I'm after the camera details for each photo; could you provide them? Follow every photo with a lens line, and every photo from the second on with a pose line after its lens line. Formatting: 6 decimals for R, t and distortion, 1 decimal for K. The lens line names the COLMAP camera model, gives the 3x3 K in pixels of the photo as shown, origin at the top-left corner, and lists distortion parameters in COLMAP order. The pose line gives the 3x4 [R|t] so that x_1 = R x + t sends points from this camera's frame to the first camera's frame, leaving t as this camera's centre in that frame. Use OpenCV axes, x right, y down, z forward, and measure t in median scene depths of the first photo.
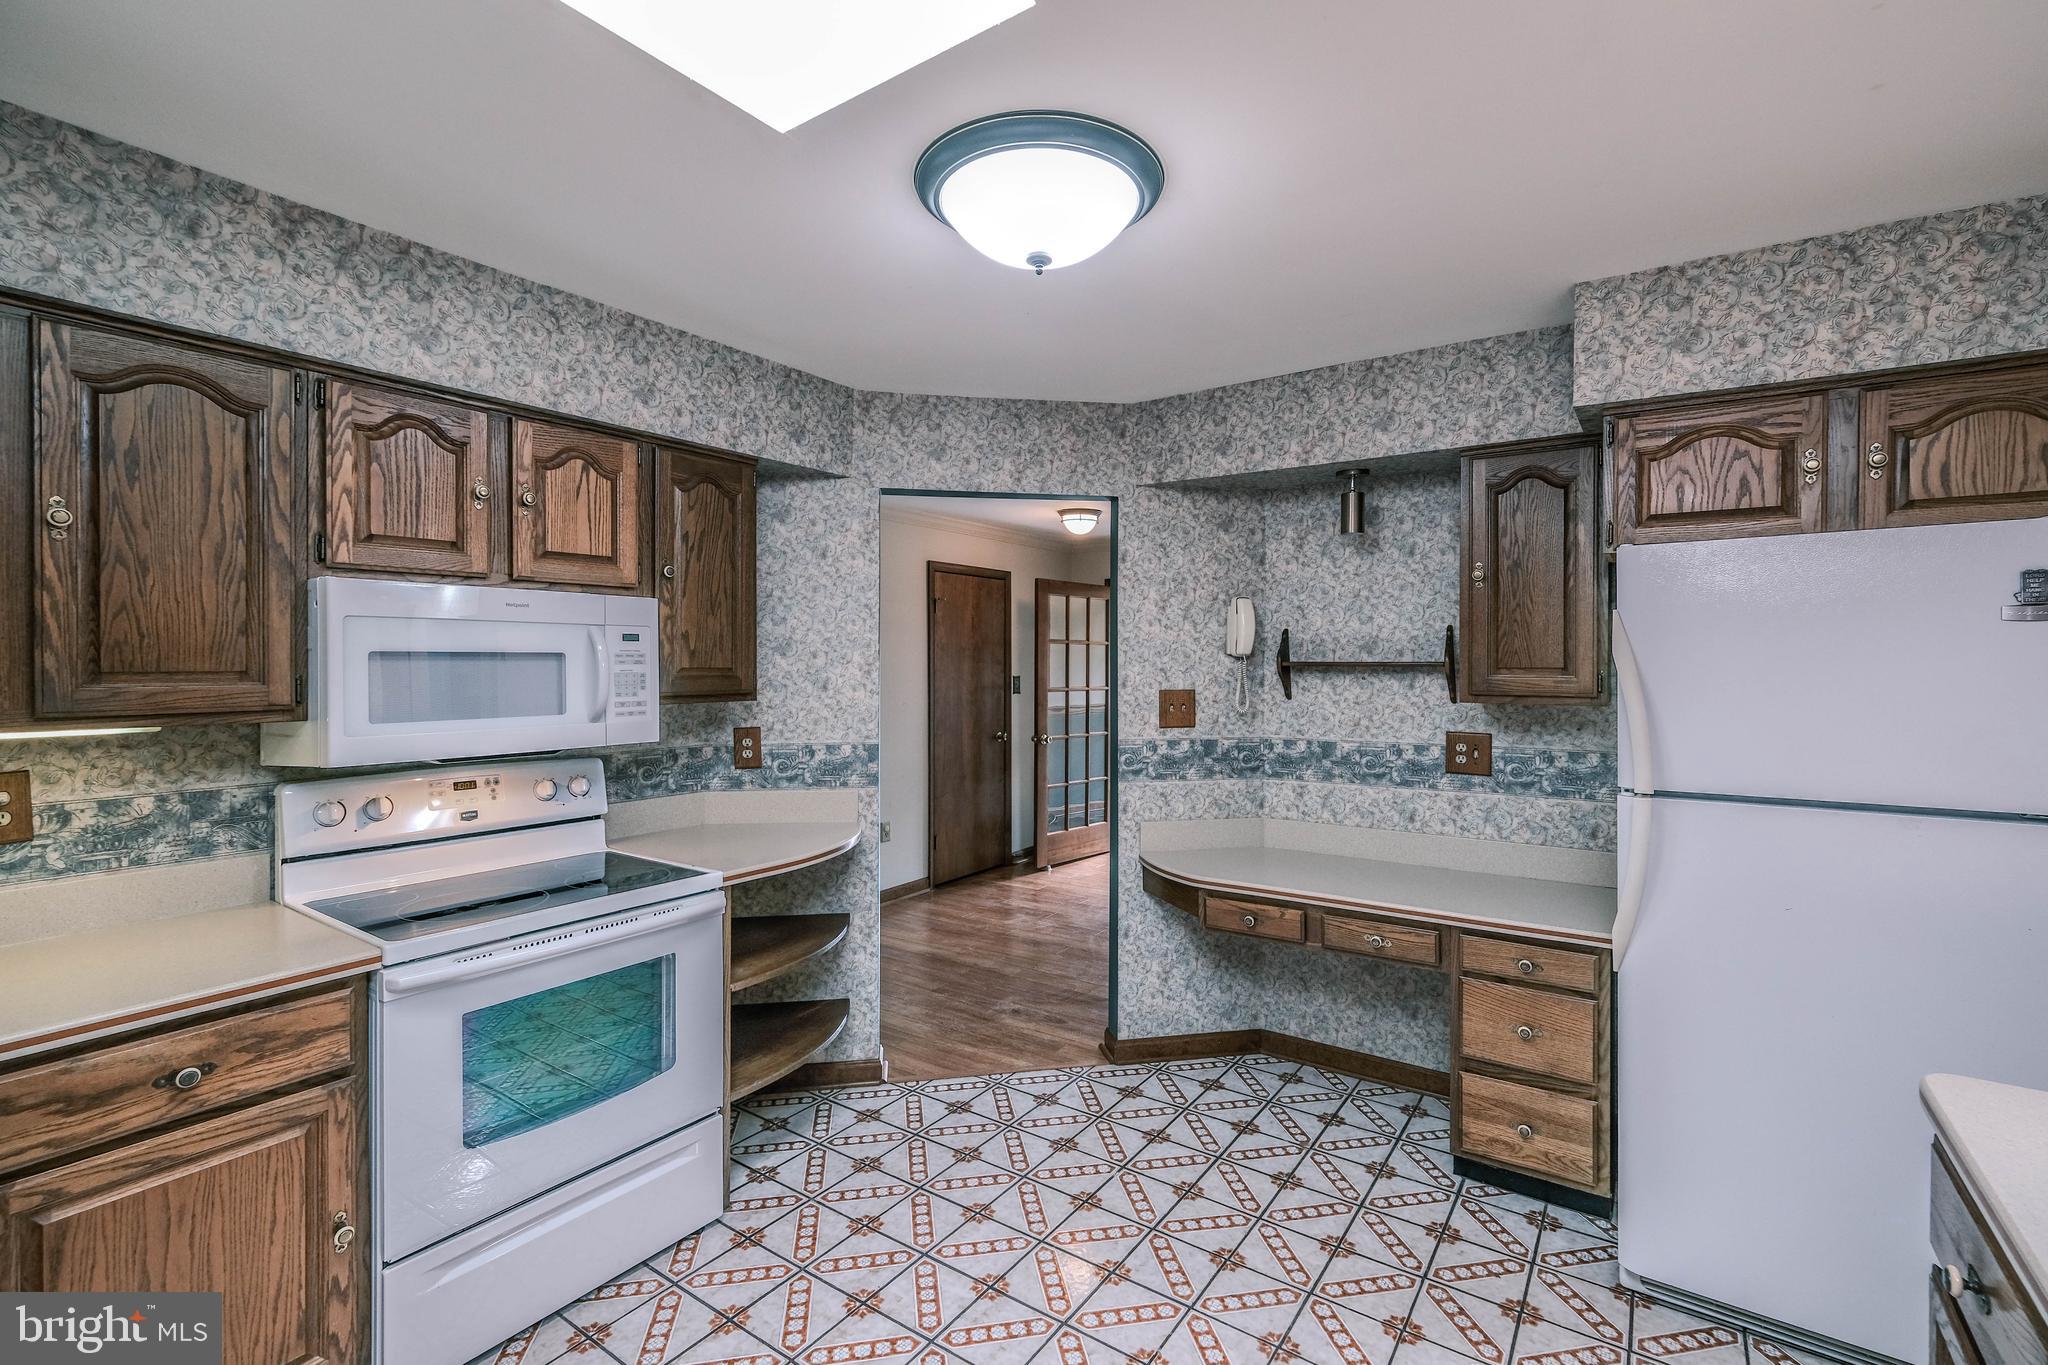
lens RADIAL K [[917.4, 0, 984.4], [0, 917.4, 661.9], [0, 0, 1]] dist [-0.001402, -0.000218]
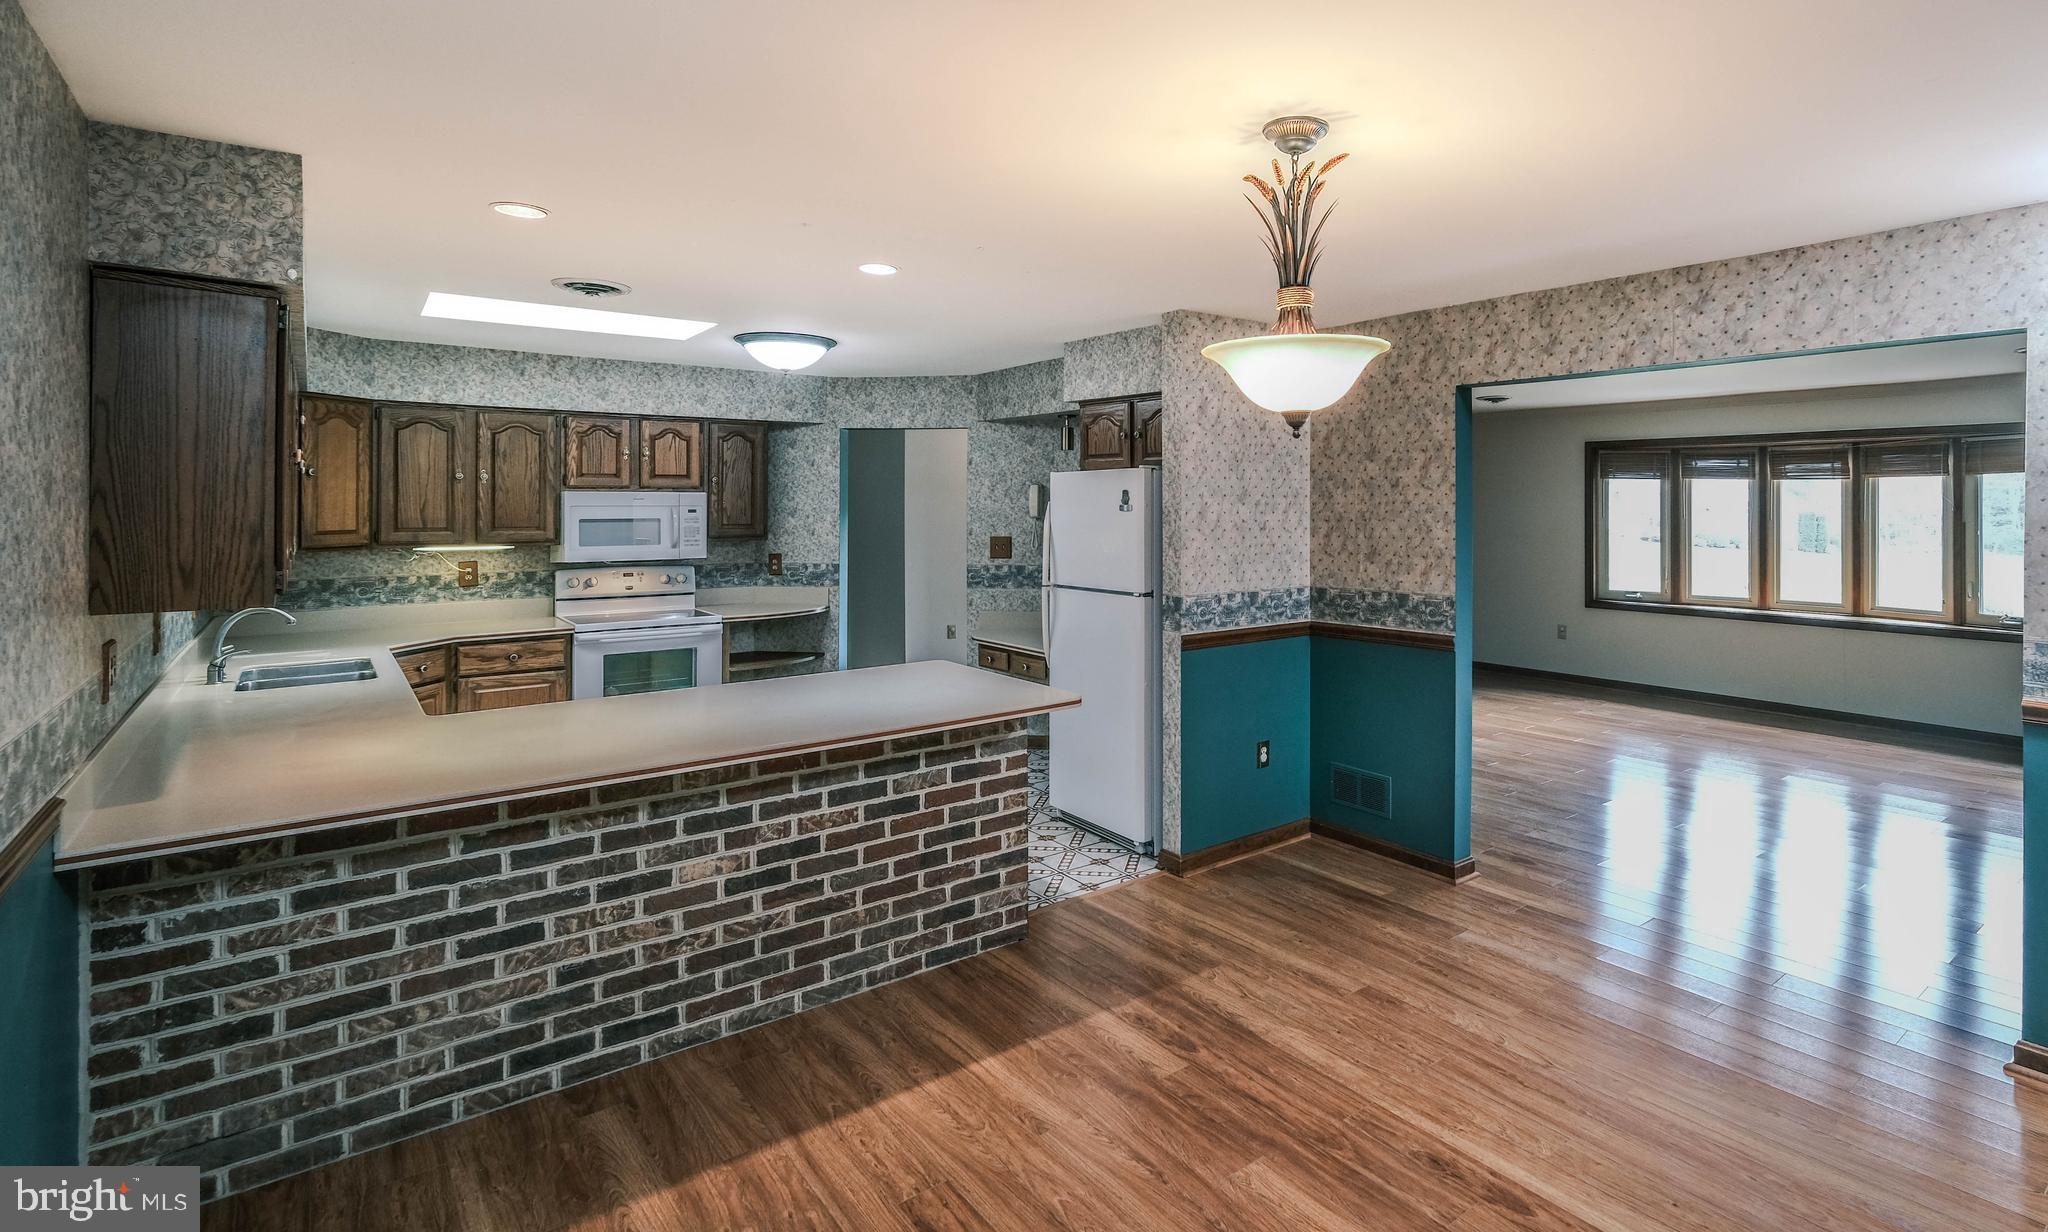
lens RADIAL K [[995.6, 0, 1070.4], [0, 995.6, 493.2], [0, 0, 1]] dist [0.000422, -0.005263]
pose [[0.956064, -0.003190, -0.293141, 1.248440], [0.000277, 0.999950, -0.009978, -0.046791], [0.293158, 0.009458, 0.956017, -1.089091]]
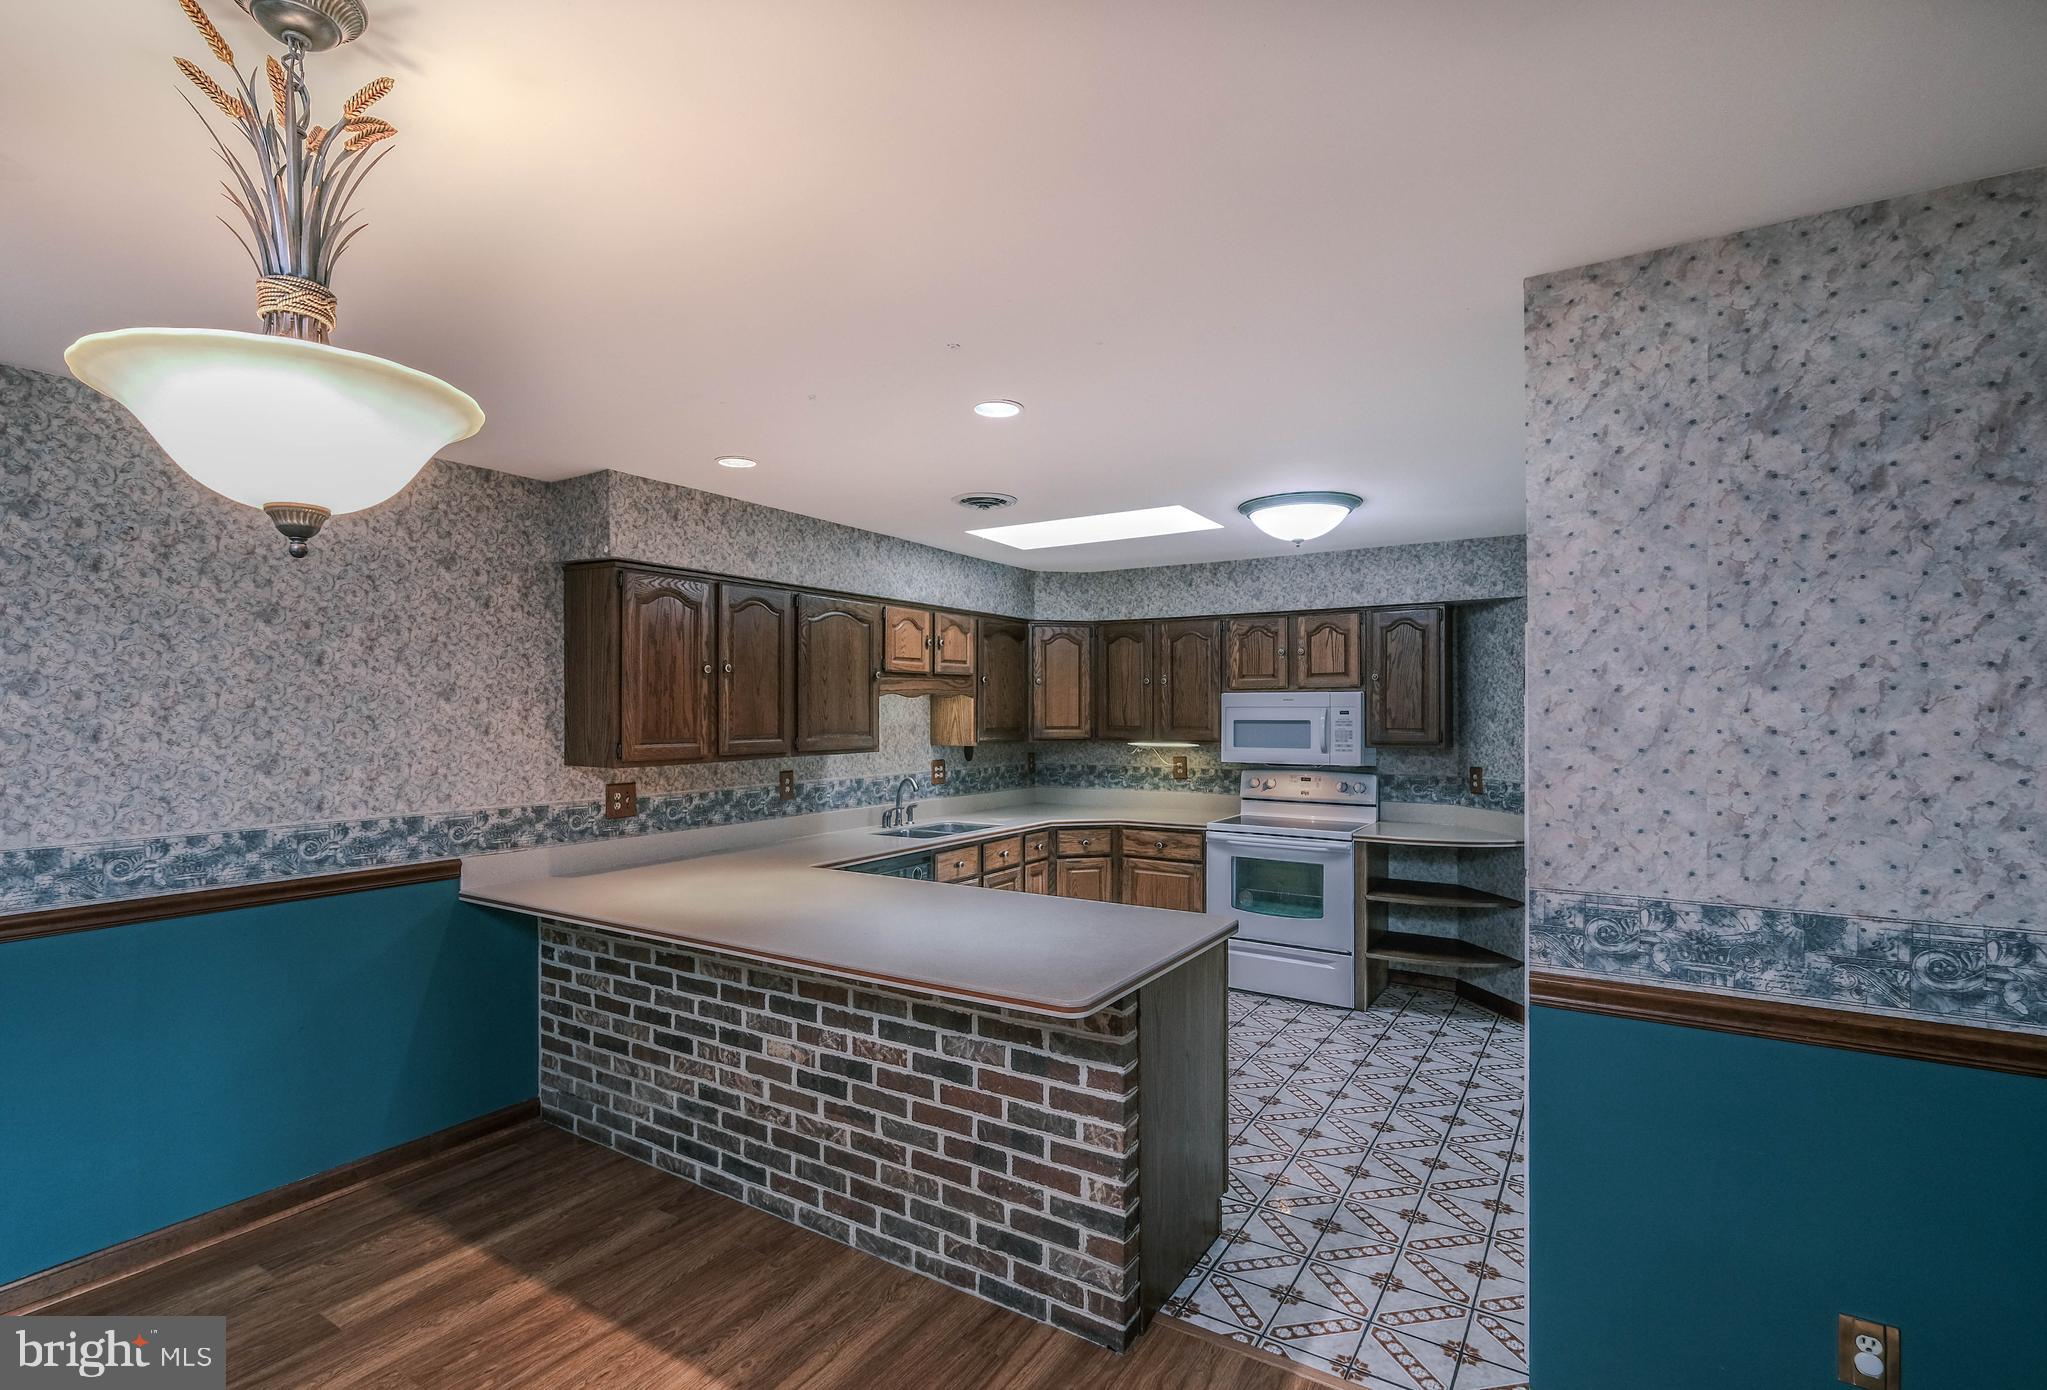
lens RADIAL K [[941.3, 0, 1022.2], [0, 941.3, 703.9], [0, 0, 1]] dist [-0.001038, -0.000651]
pose [[0.059738, -0.008857, -0.998175, 1.675177], [0.000313, 0.999961, -0.008854, -0.028184], [0.998214, 0.000216, 0.059738, 0.176980]]
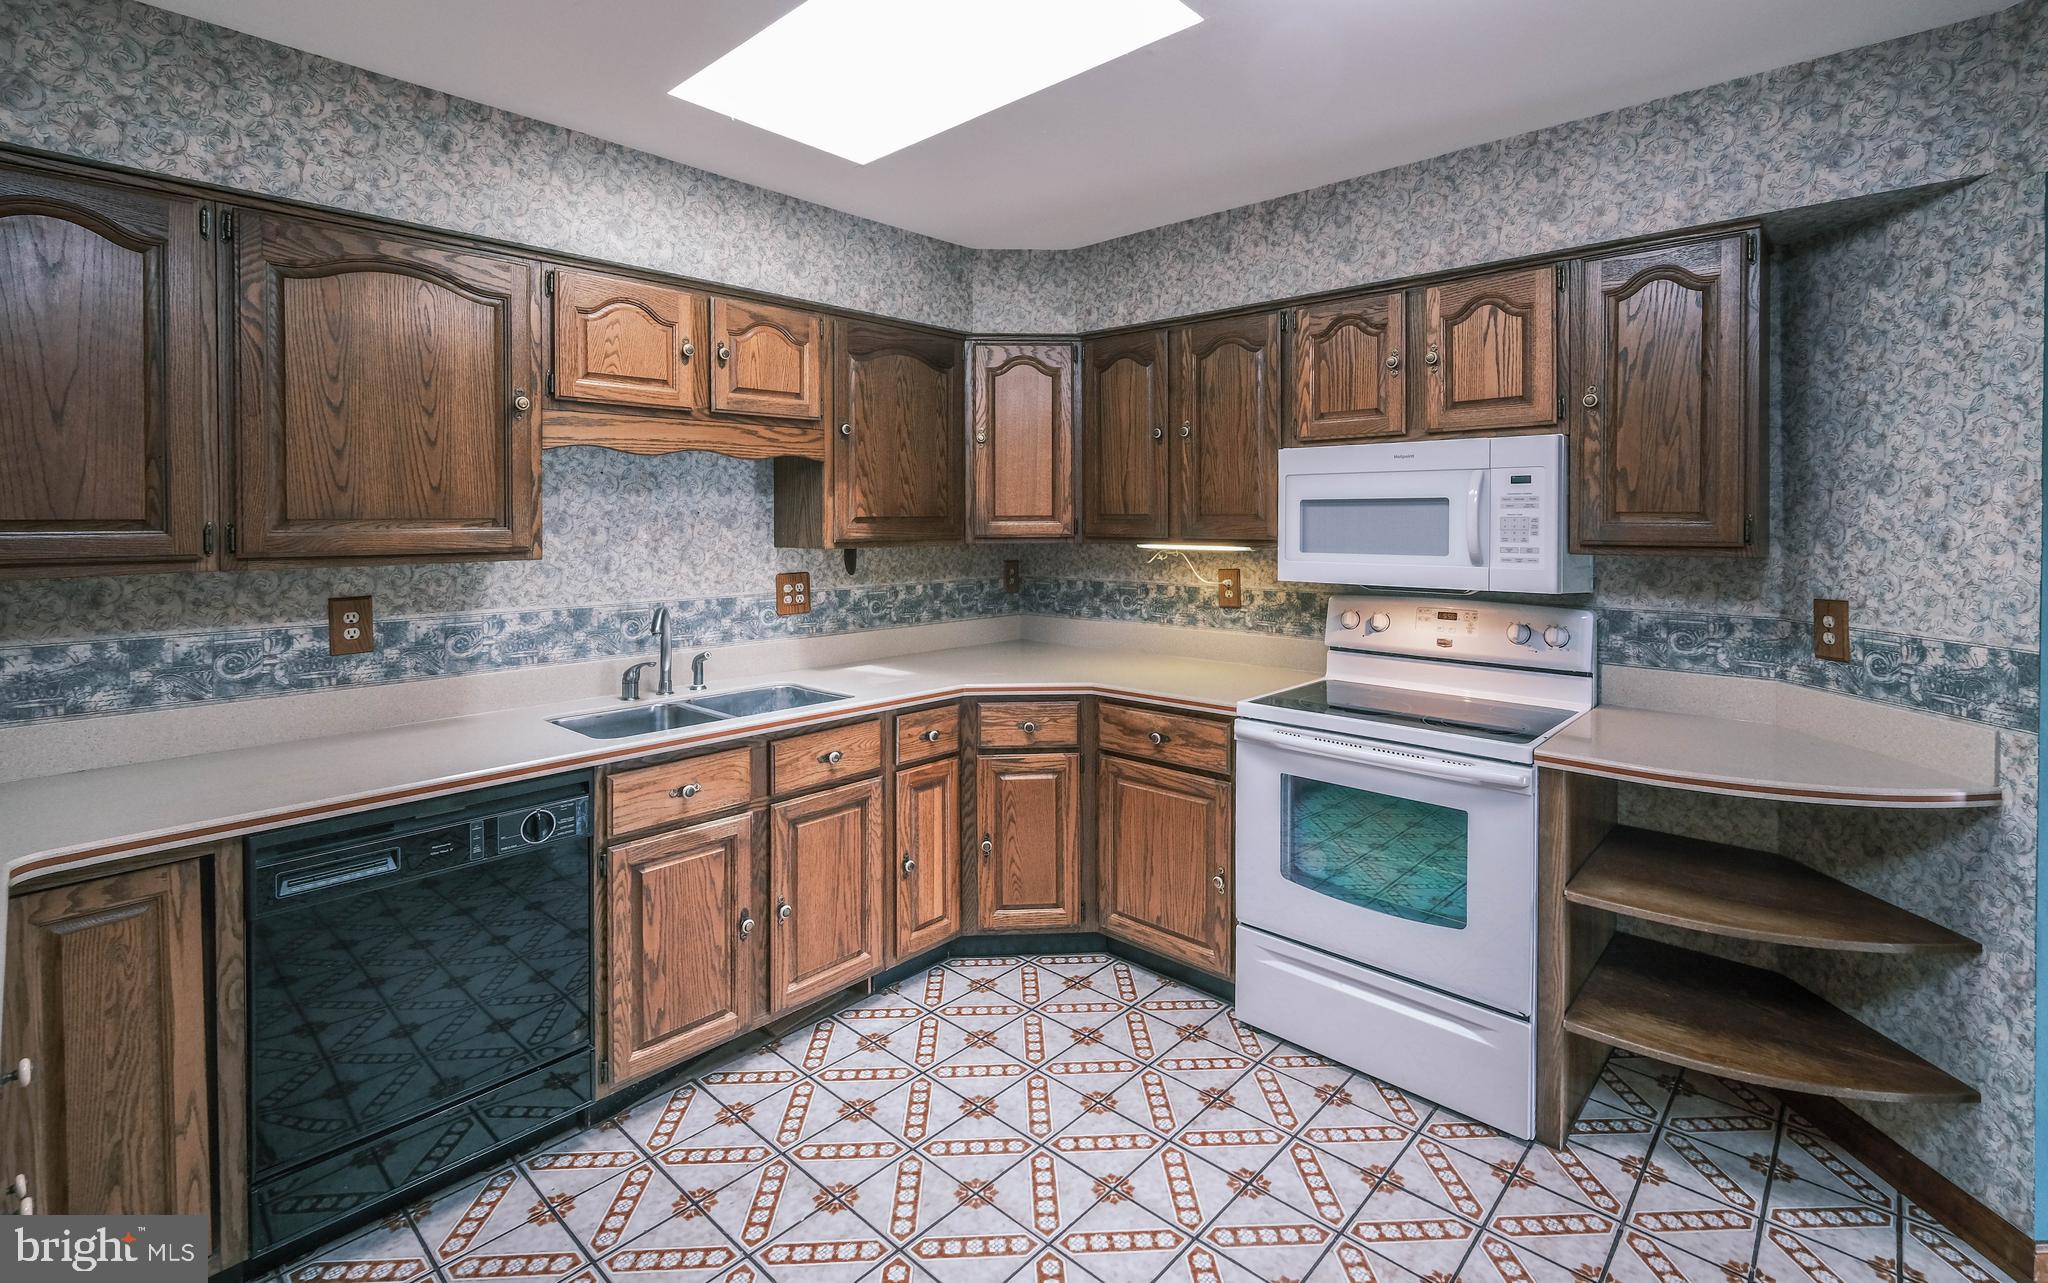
lens RADIAL K [[920.4, 0, 1108.8], [0, 920.4, 524.8], [0, 0, 1]] dist [-0.002857, -0.000316]
pose [[-0.069155, 0.008333, -0.997571, 0.601732], [0.001714, 0.999965, 0.008234, 0.011547], [0.997604, -0.001141, -0.069167, 0.661118]]
